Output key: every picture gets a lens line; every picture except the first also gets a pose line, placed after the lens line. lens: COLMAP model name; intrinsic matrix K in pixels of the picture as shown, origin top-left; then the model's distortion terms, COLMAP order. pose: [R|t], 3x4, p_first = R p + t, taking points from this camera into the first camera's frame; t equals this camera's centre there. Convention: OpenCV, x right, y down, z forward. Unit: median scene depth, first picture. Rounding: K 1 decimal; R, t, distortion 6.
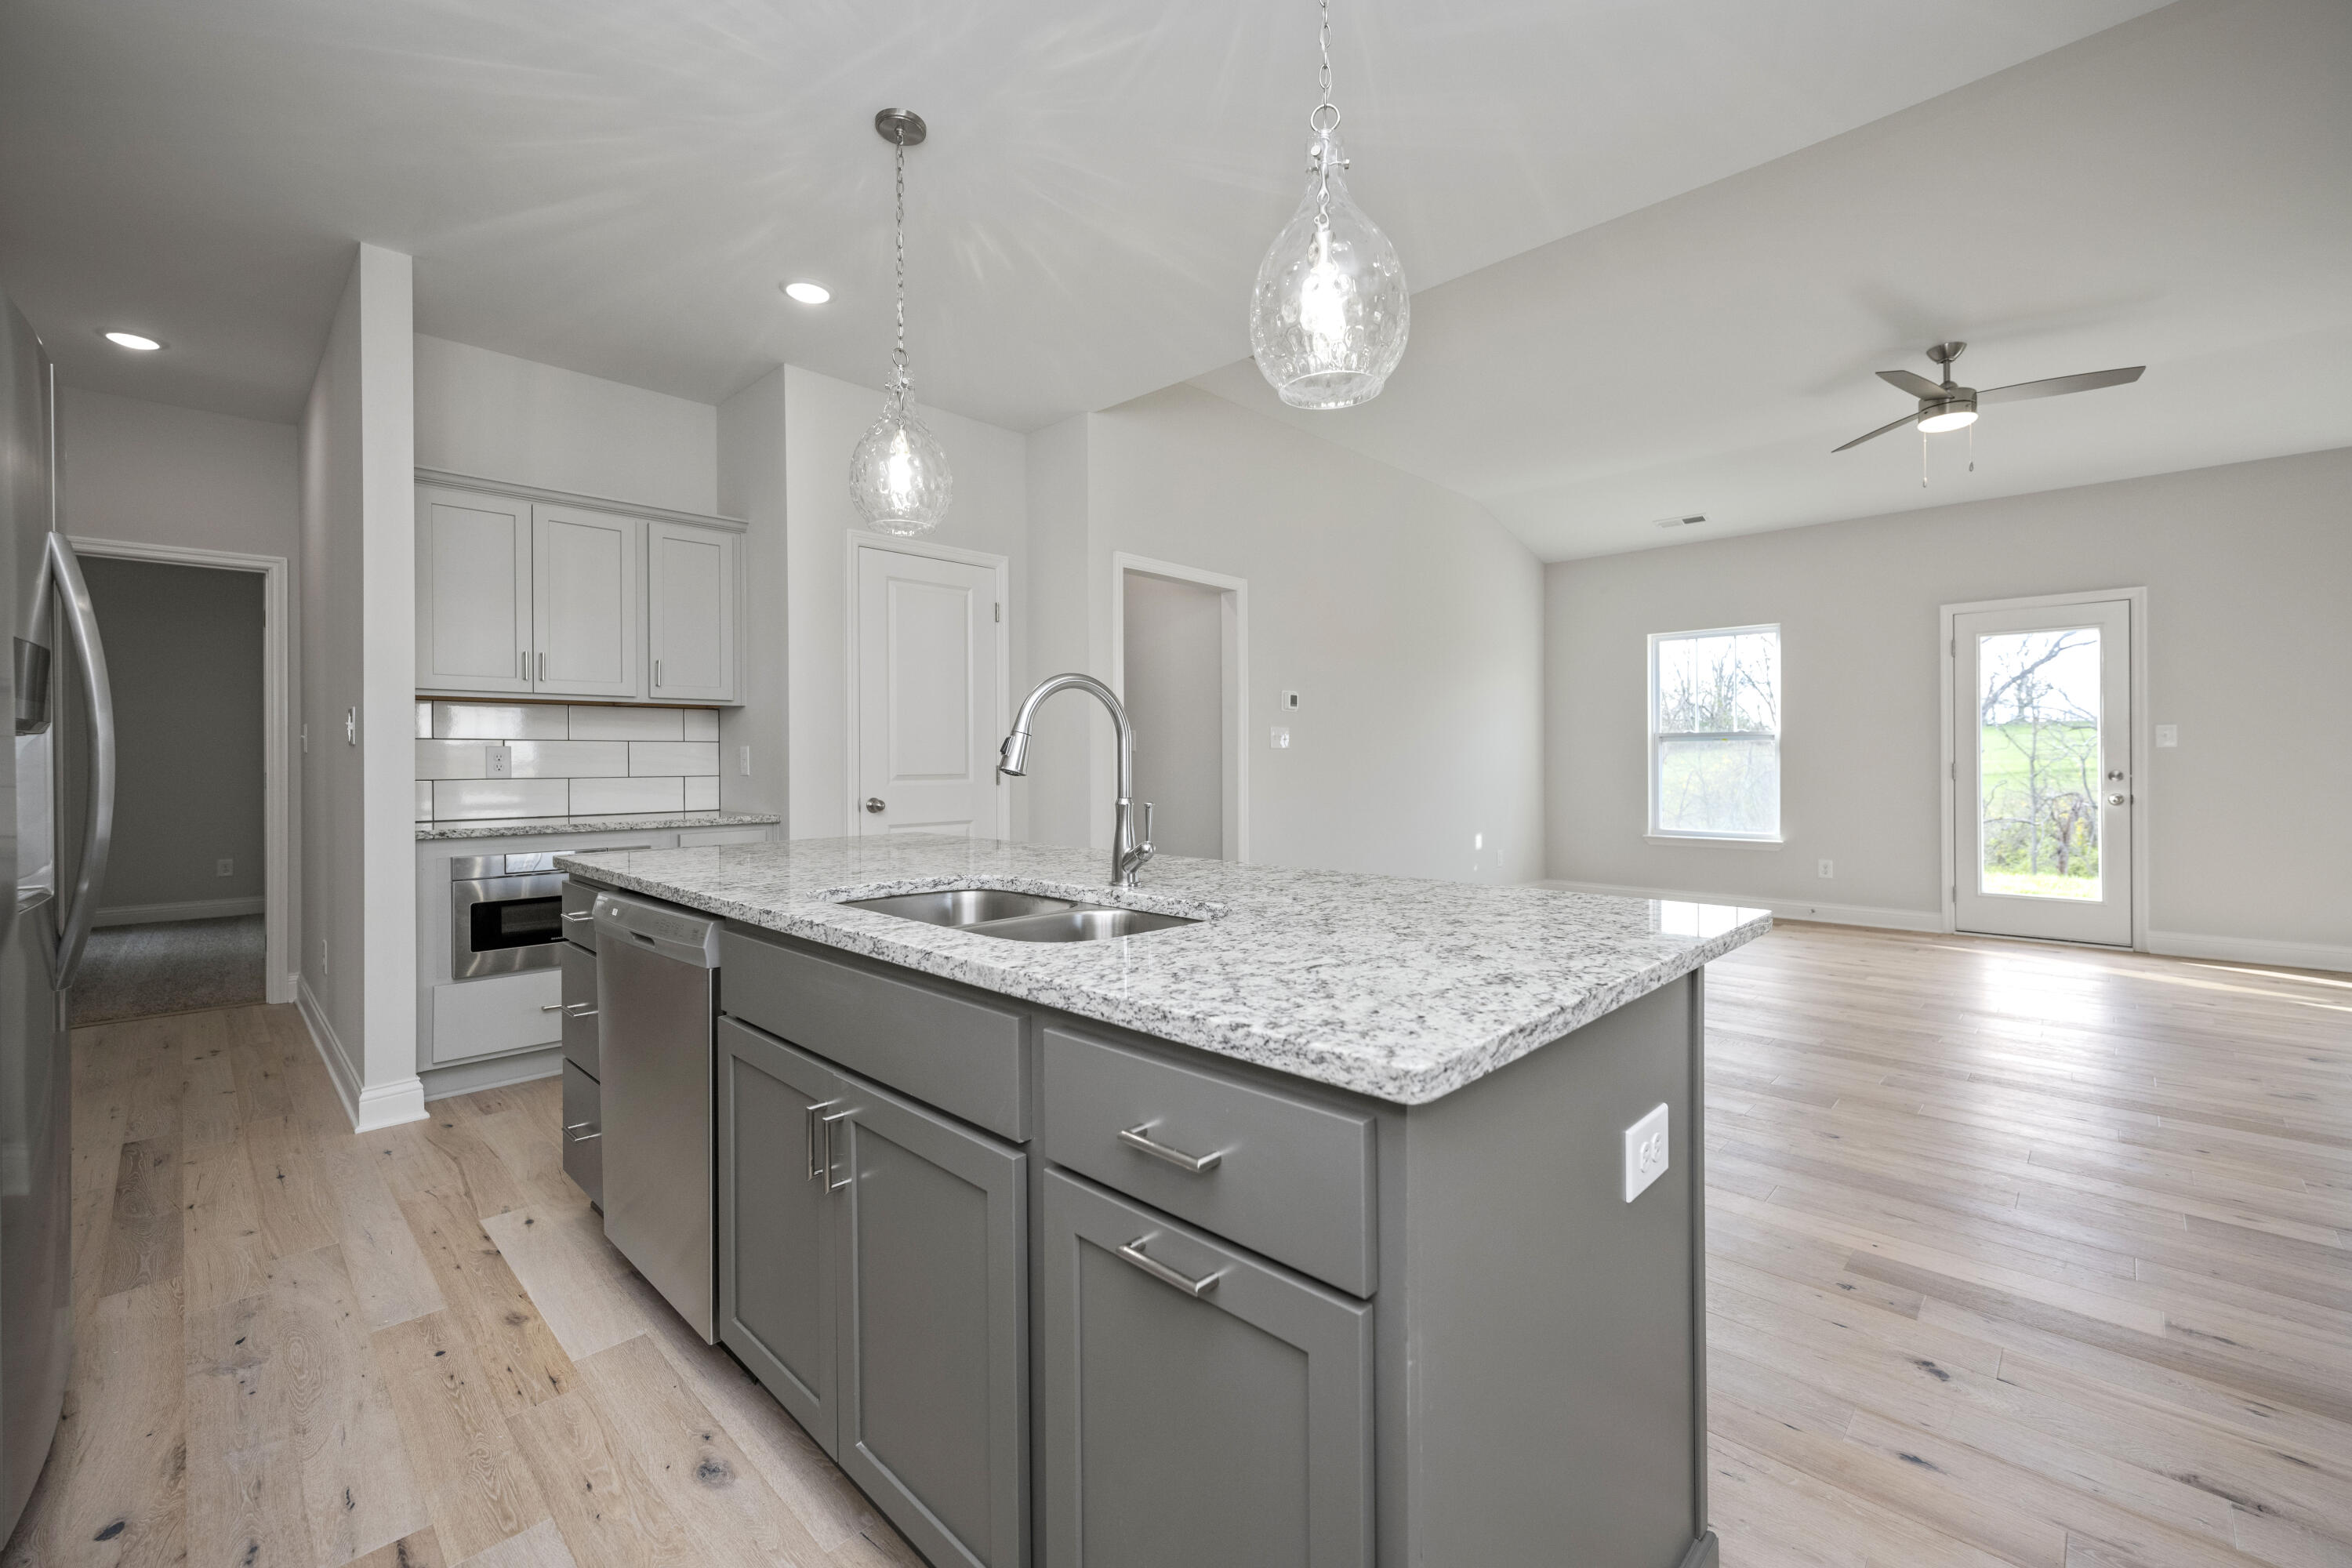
lens RADIAL K [[968.1, 0, 1172.5], [0, 968.1, 763.7], [0, 0, 1]] dist [-0.001558, -0.000052]
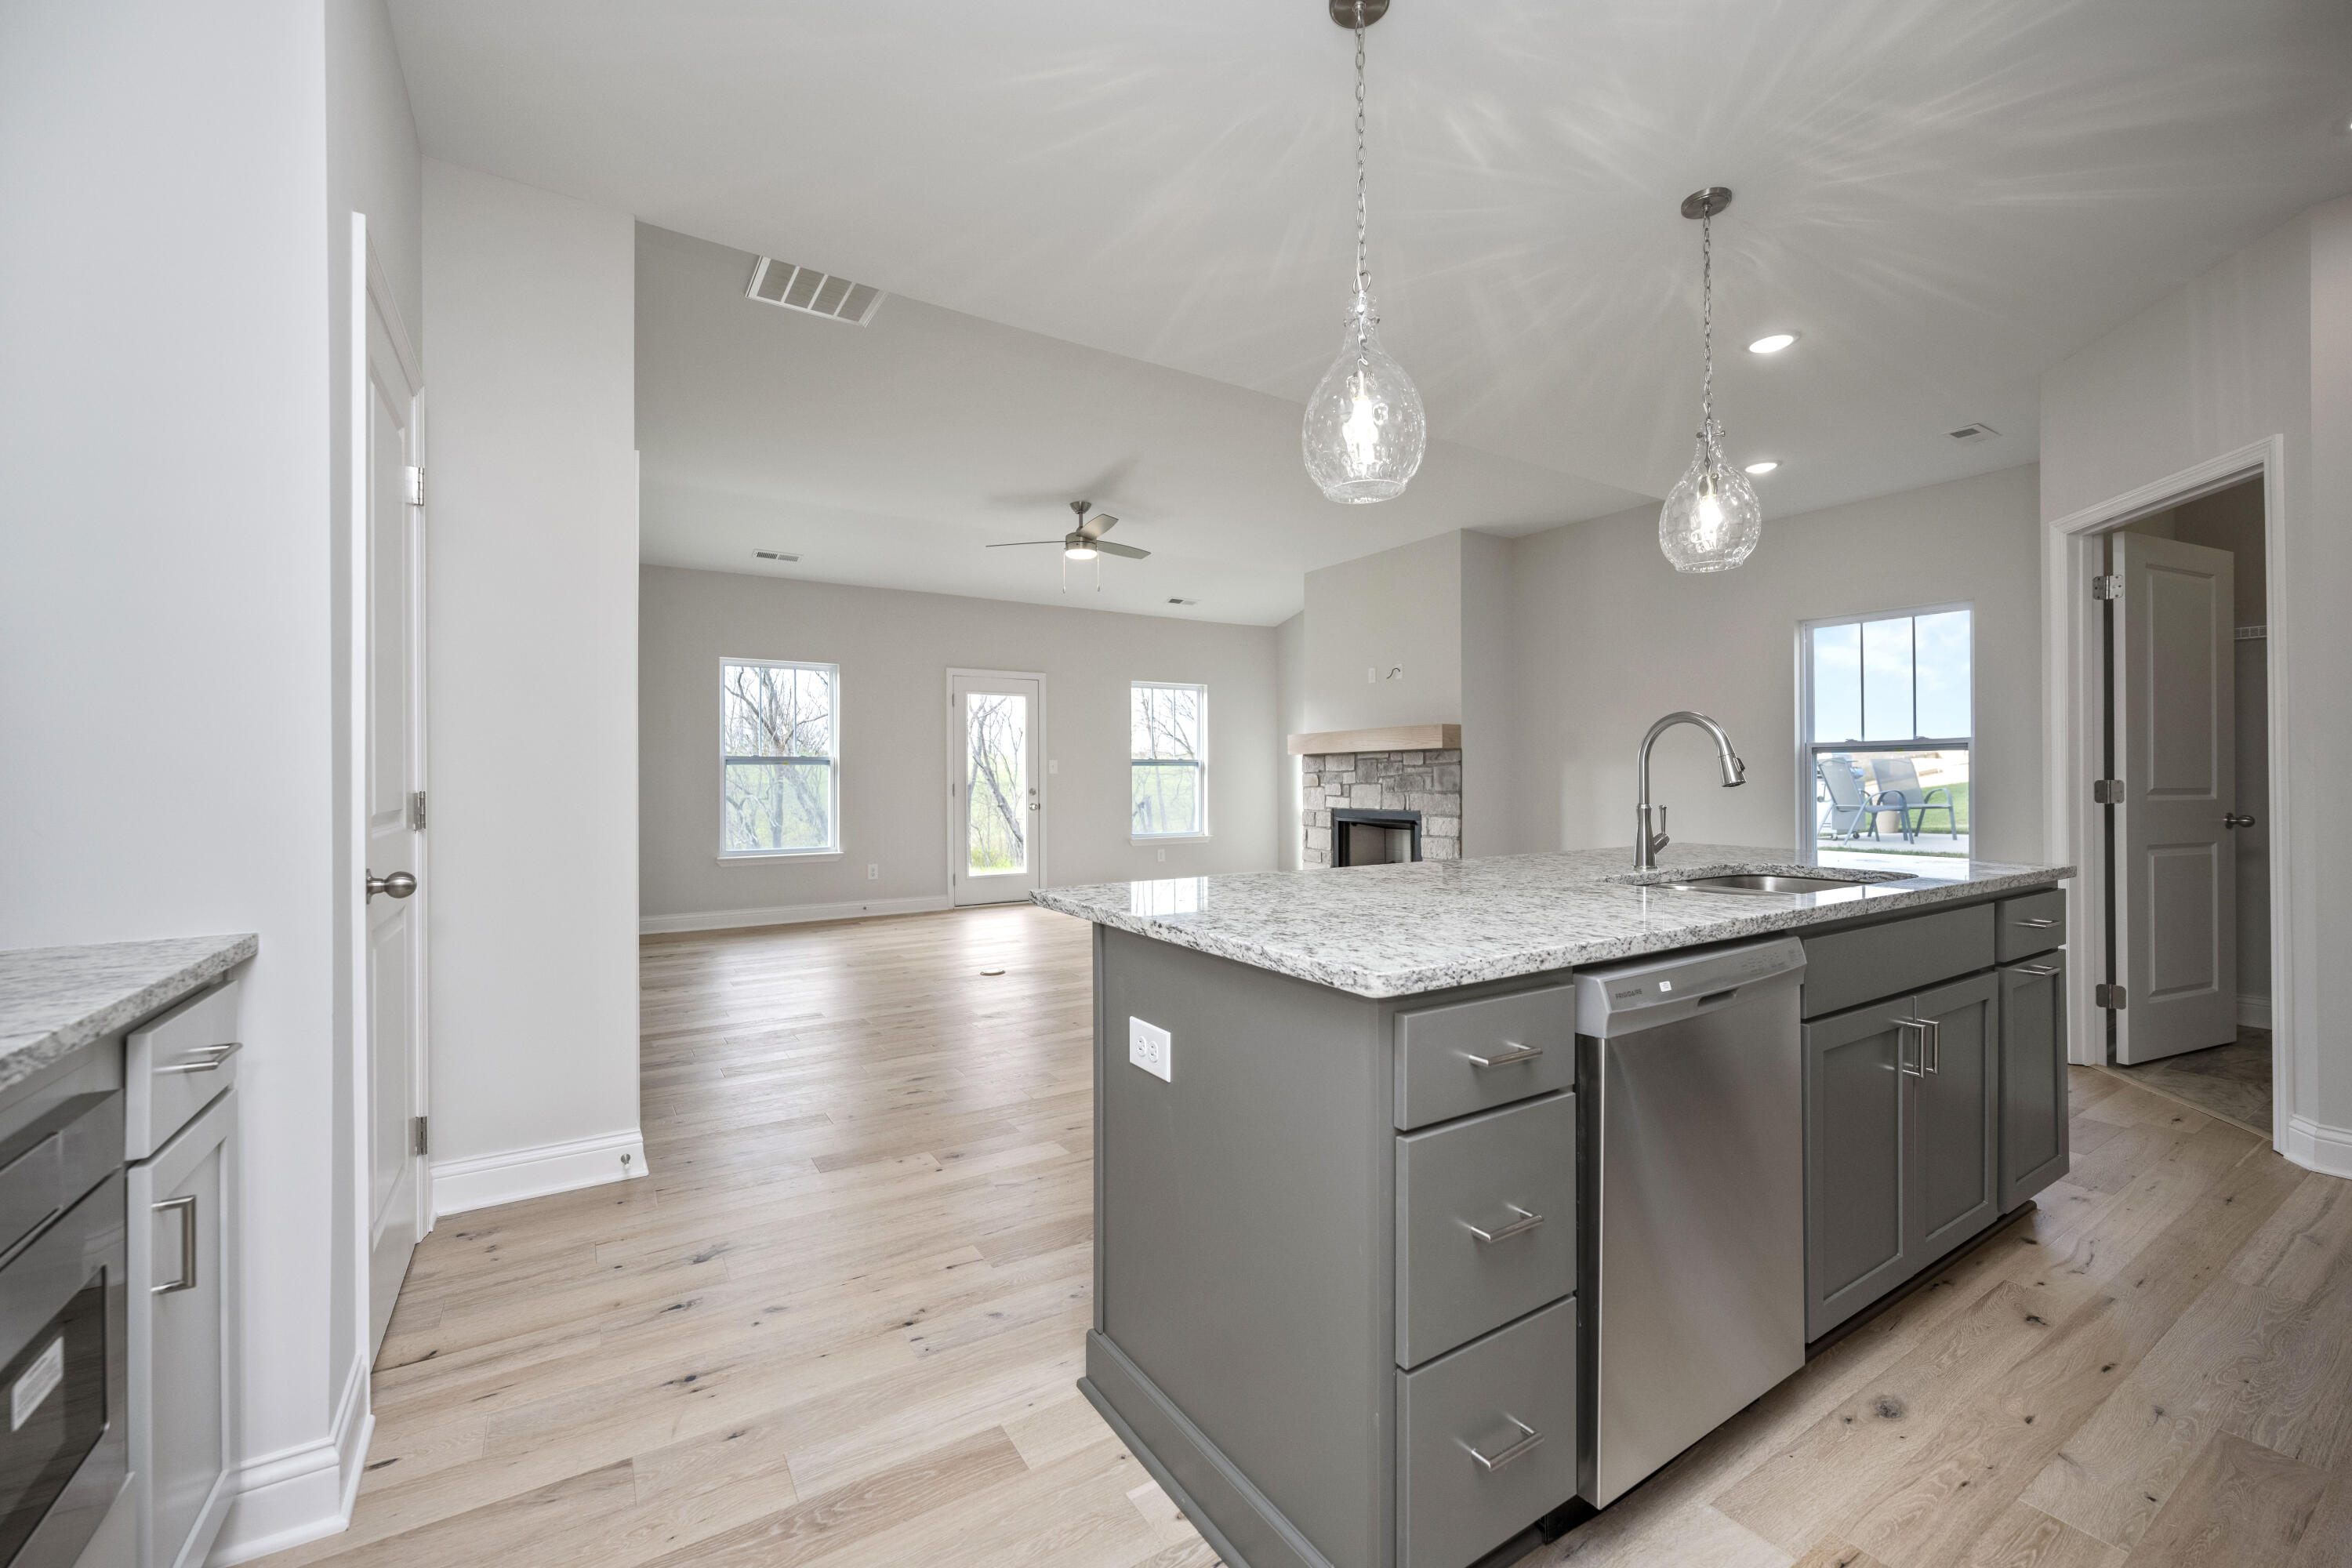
lens RADIAL K [[956.0, 0, 1171.5], [0, 956.0, 777.7], [0, 0, 1]] dist [0.000207, -0.000291]
pose [[0.231643, 0.002691, 0.972797, -0.482875], [0.007995, 0.999957, -0.004670, -0.000697], [-0.972768, 0.008859, 0.231612, 0.426330]]
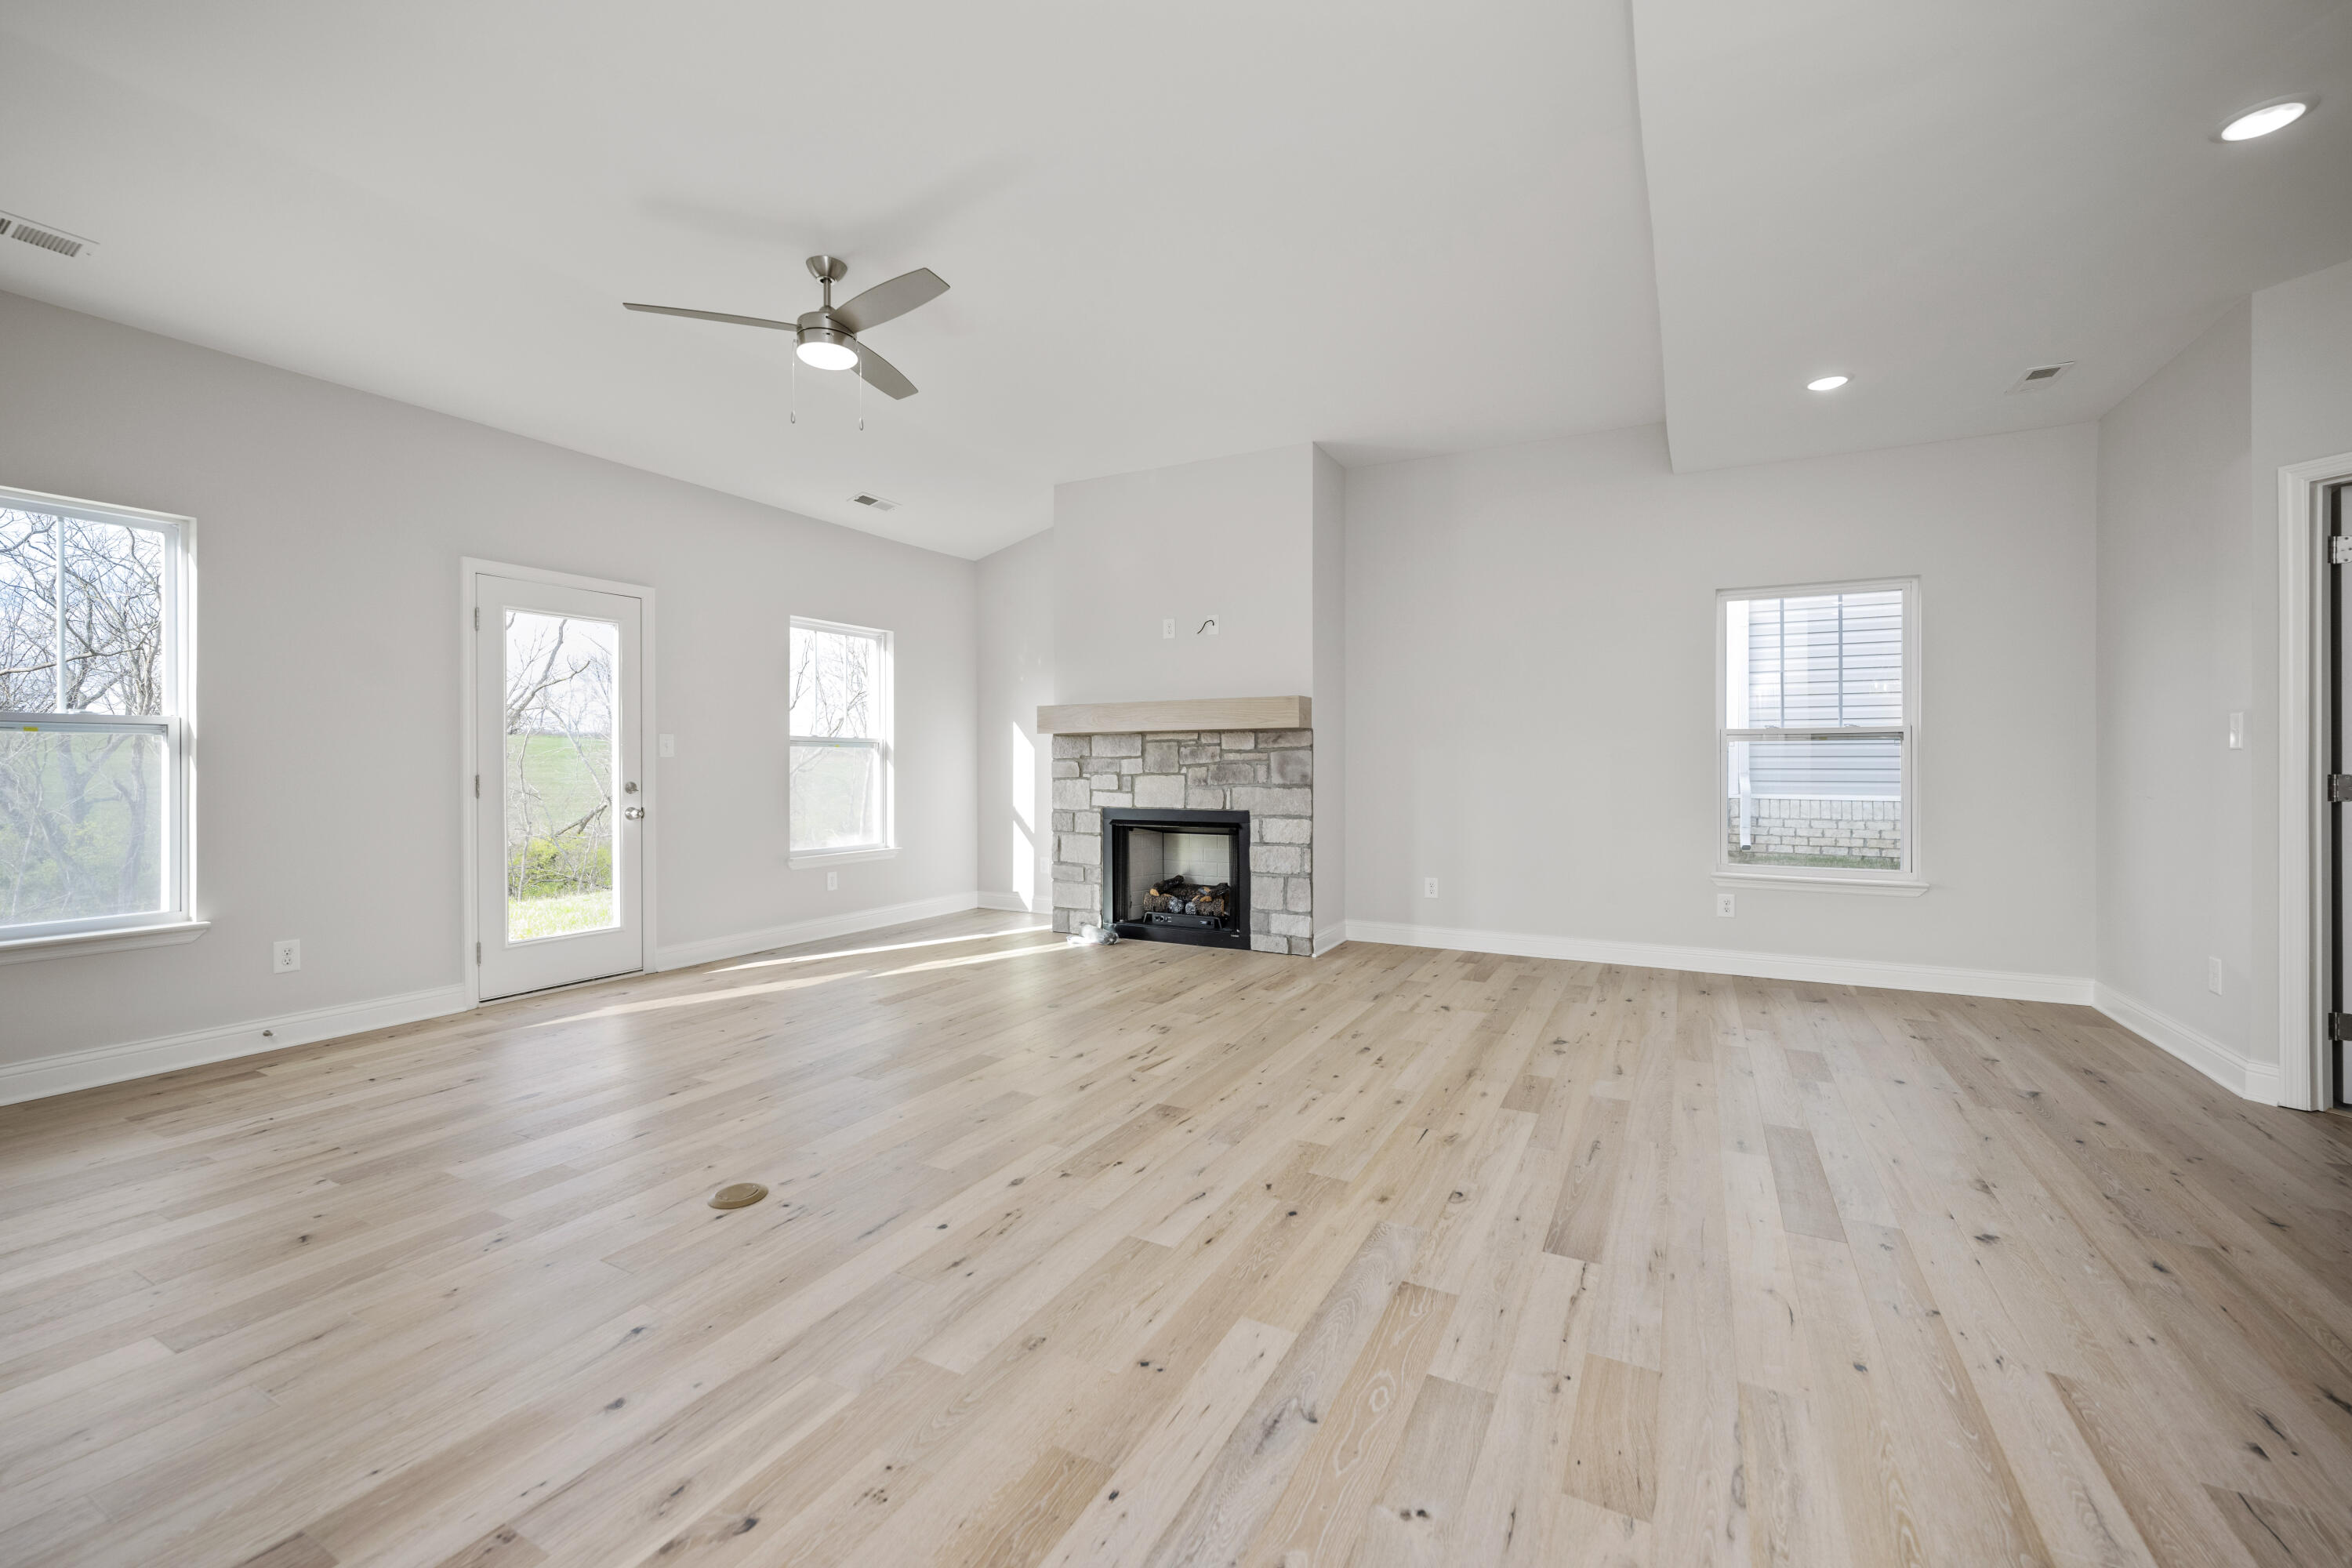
lens RADIAL K [[968.1, 0, 1175.0], [0, 968.1, 770.5], [0, 0, 1]] dist [-0.001558, -0.000052]
pose [[-0.277540, -0.003008, 0.960709, -0.051312], [0.004783, 0.999978, 0.004513, -0.005211], [-0.960702, 0.005848, -0.277520, 0.766618]]
